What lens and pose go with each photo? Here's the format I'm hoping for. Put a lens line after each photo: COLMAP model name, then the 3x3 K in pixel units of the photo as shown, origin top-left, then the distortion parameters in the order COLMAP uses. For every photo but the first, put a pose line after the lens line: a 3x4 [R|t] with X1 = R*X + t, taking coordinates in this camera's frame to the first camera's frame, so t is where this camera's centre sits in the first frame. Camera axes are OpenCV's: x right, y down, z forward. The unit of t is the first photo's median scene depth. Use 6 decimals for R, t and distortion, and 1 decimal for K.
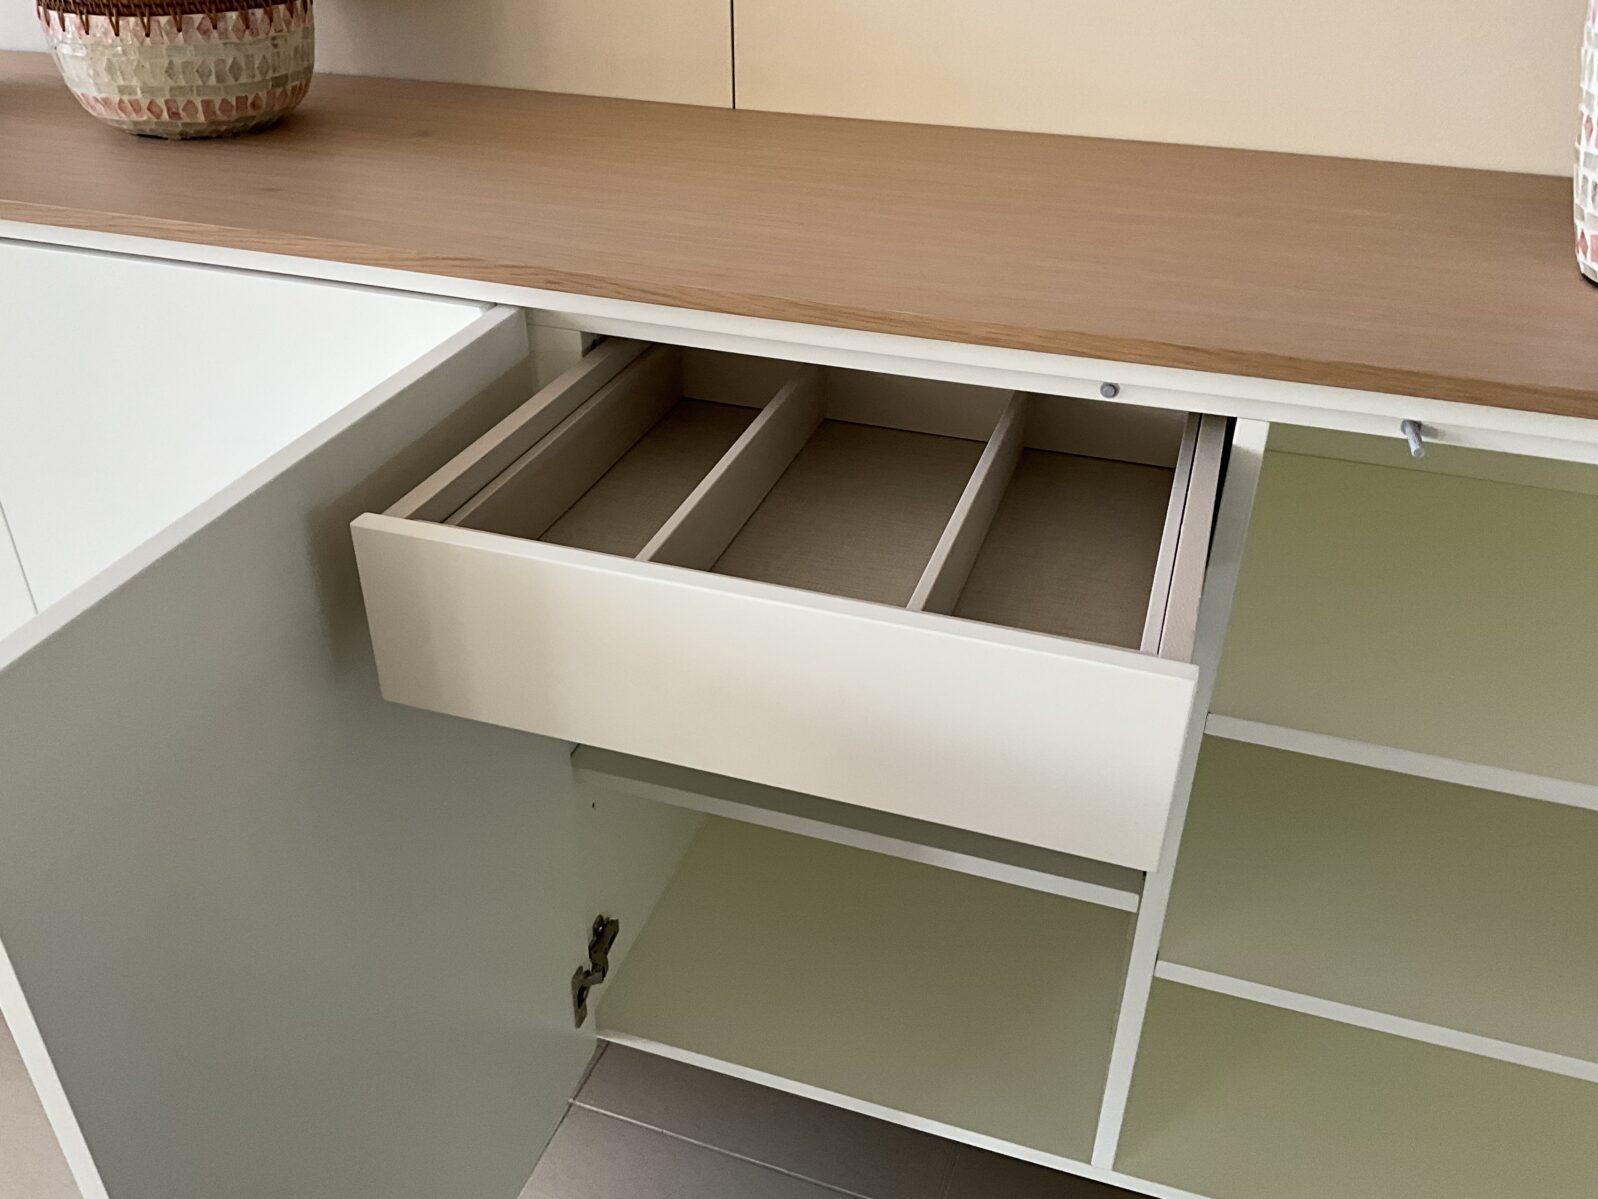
lens RADIAL K [[1341.2, 0, 796.5], [0, 1341.2, 600.2], [0, 0, 1]] dist [0.017376, 0.005950]
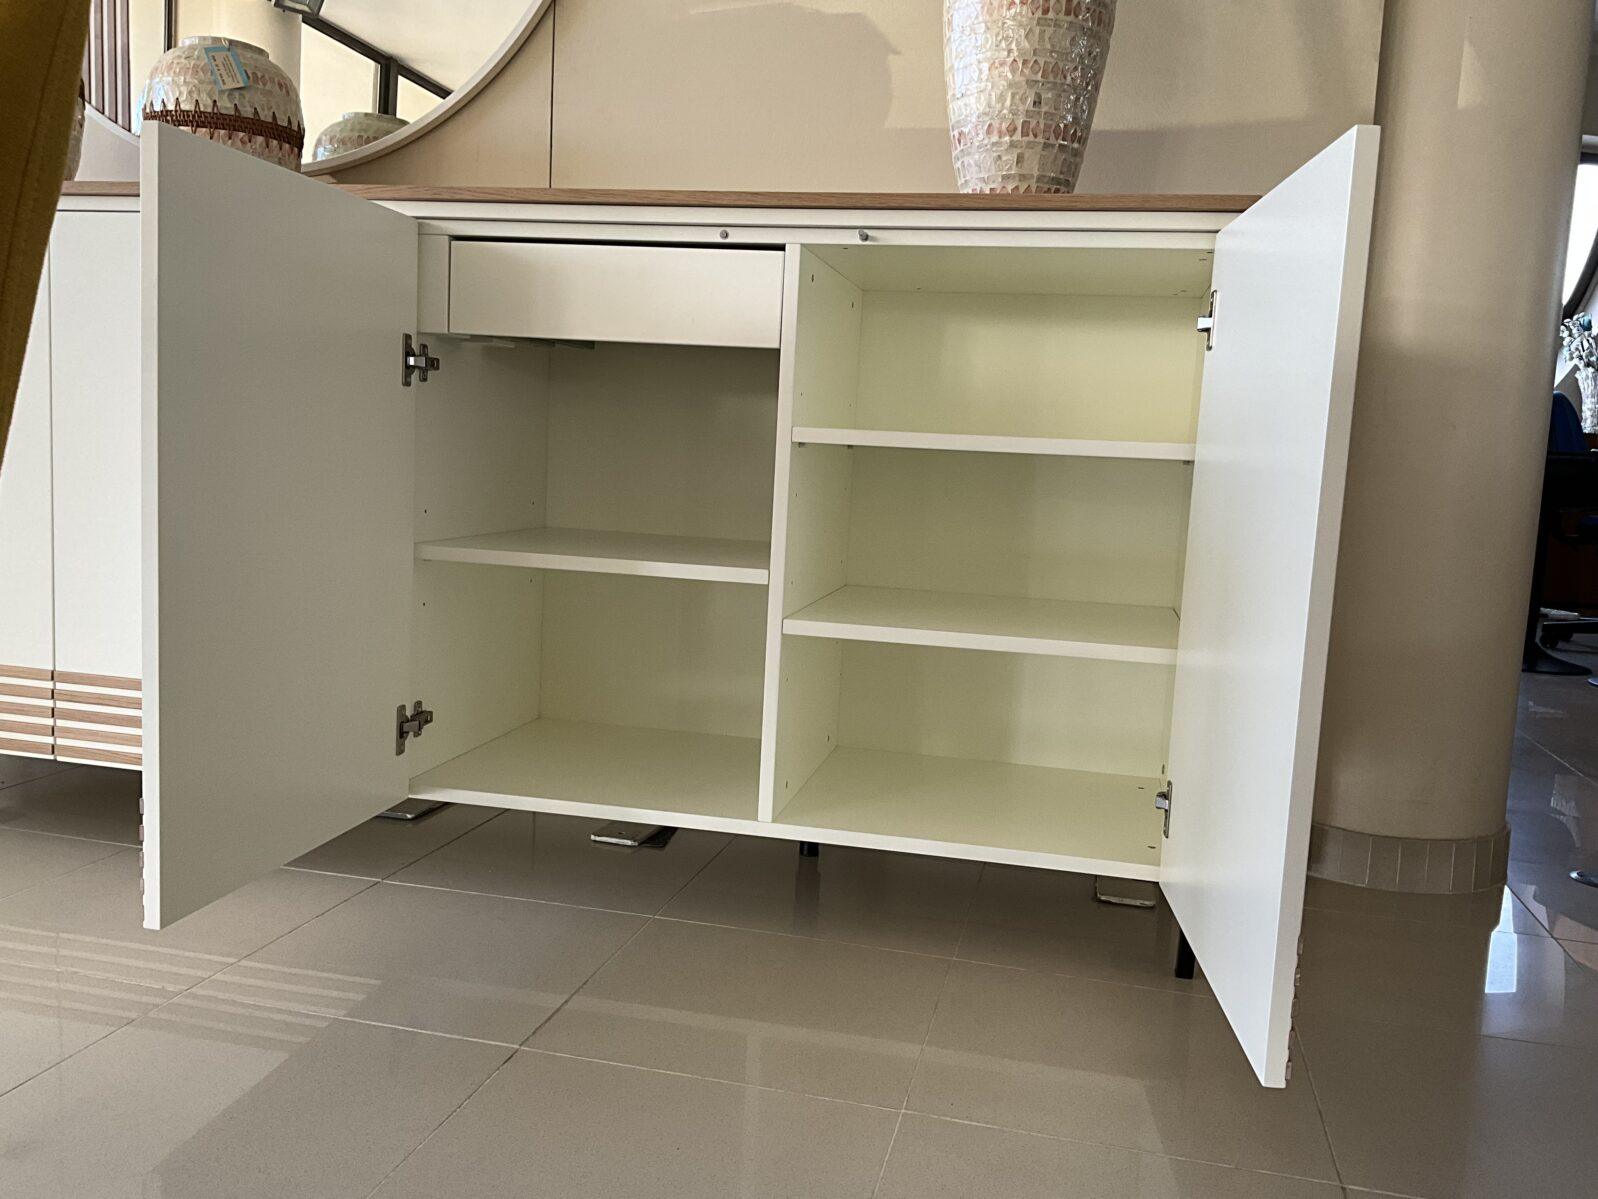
lens RADIAL K [[1341.2, 0, 798.7], [0, 1341.2, 598.4], [0, 0, 1]] dist [0.017376, 0.005950]
pose [[0.992832, 0.027565, 0.116299, 0.098127], [0.024021, 0.907168, -0.420083, 0.890409], [-0.117083, 0.419865, 0.900003, -0.433279]]
